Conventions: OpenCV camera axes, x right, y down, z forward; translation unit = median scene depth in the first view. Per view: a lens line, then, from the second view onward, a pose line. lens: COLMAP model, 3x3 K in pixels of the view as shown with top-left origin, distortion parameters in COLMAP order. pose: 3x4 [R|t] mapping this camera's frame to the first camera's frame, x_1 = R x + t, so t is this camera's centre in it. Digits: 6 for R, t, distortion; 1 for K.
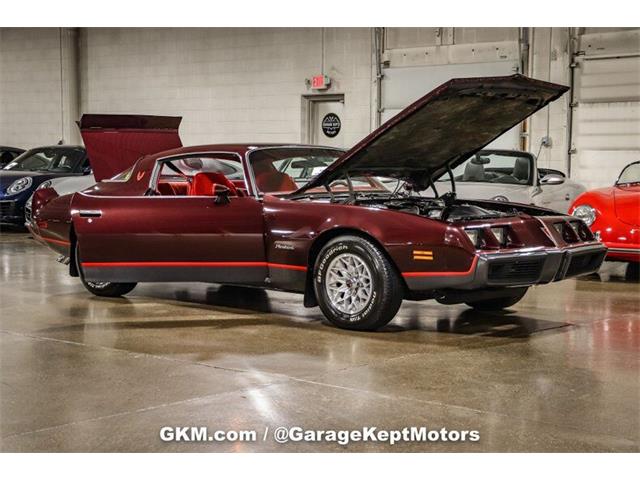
lens RADIAL K [[1193.9, 0, 320.0], [0, 1193.9, 240.0], [0, 0, 1]] dist [0.217607, 0.315927]
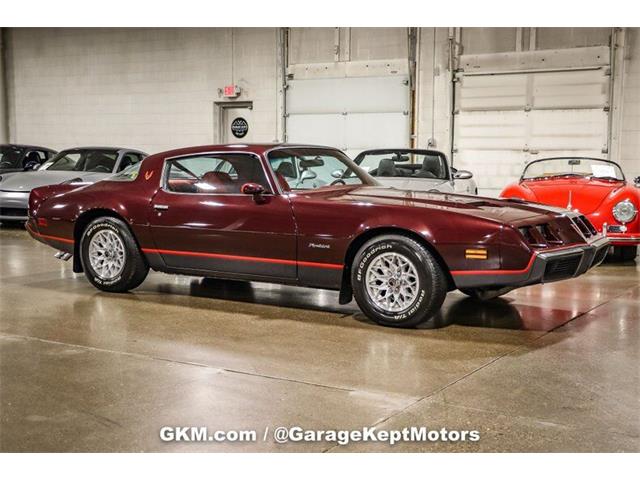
lens RADIAL K [[900.8, 0, 320.0], [0, 900.8, 240.0], [0, 0, 1]] dist [0.010902, 0.526176]
pose [[0.984930, -0.016909, 0.172122, -0.109273], [0.012314, 0.999540, 0.027730, -0.013796], [-0.172512, -0.025193, 0.984685, 0.168617]]
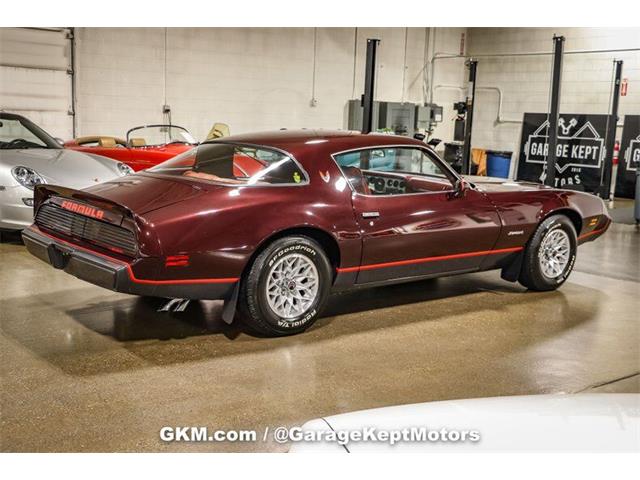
lens RADIAL K [[798.0, 0, 320.0], [0, 798.0, 240.0], [0, 0, 1]] dist [0.006052, 0.073075]
pose [[0.162748, -0.157610, 0.973998, -0.534042], [0.032987, 0.987477, 0.154279, -0.073777], [-0.986116, 0.007020, 0.165909, 0.719774]]
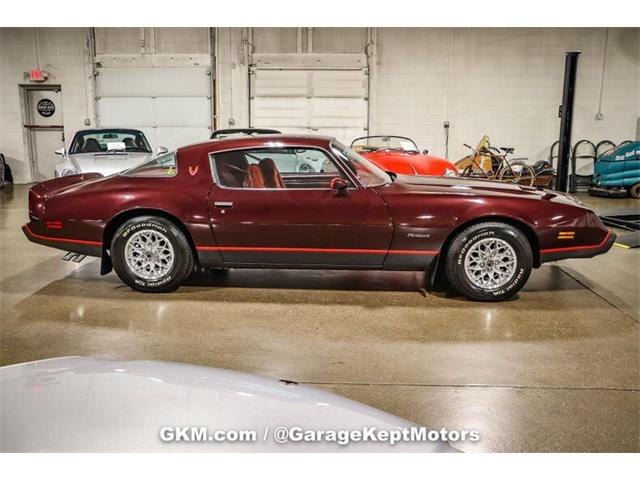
lens RADIAL K [[614.1, 0, 320.0], [0, 614.1, 240.0], [0, 0, 1]] dist [-0.147993, 0.250577]
pose [[0.776885, -0.121474, 0.617814, -0.304100], [0.042225, 0.989056, 0.141370, -0.049757], [-0.628226, -0.083741, 0.773511, 0.424459]]
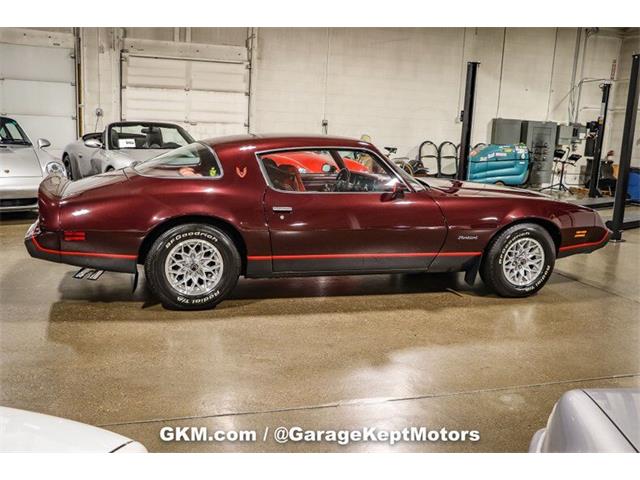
lens RADIAL K [[622.2, 0, 320.0], [0, 622.2, 240.0], [0, 0, 1]] dist [-0.140164, 0.259932]
pose [[0.512453, -0.144515, 0.846467, -0.406593], [0.016215, 0.987190, 0.158724, -0.059297], [-0.858562, -0.067613, 0.508232, 0.560568]]
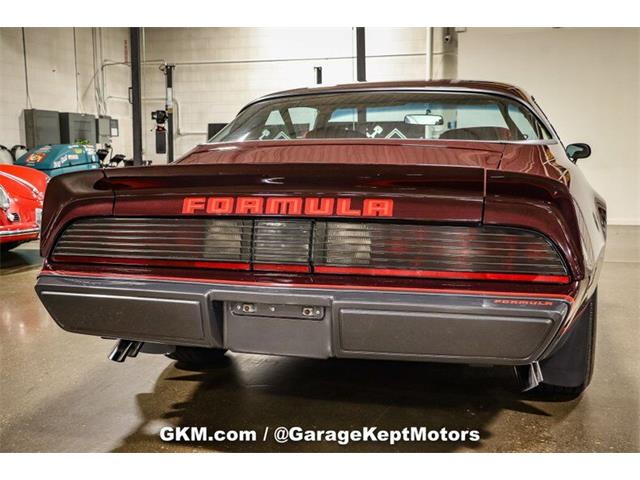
lens RADIAL K [[754.2, 0, 320.0], [0, 754.2, 240.0], [0, 0, 1]] dist [0.011079, 0.046842]
pose [[-0.423371, -0.107160, 0.899596, -0.319964], [0.063767, 0.986992, 0.147581, -0.048688], [-0.903709, 0.119846, -0.411031, 0.968980]]
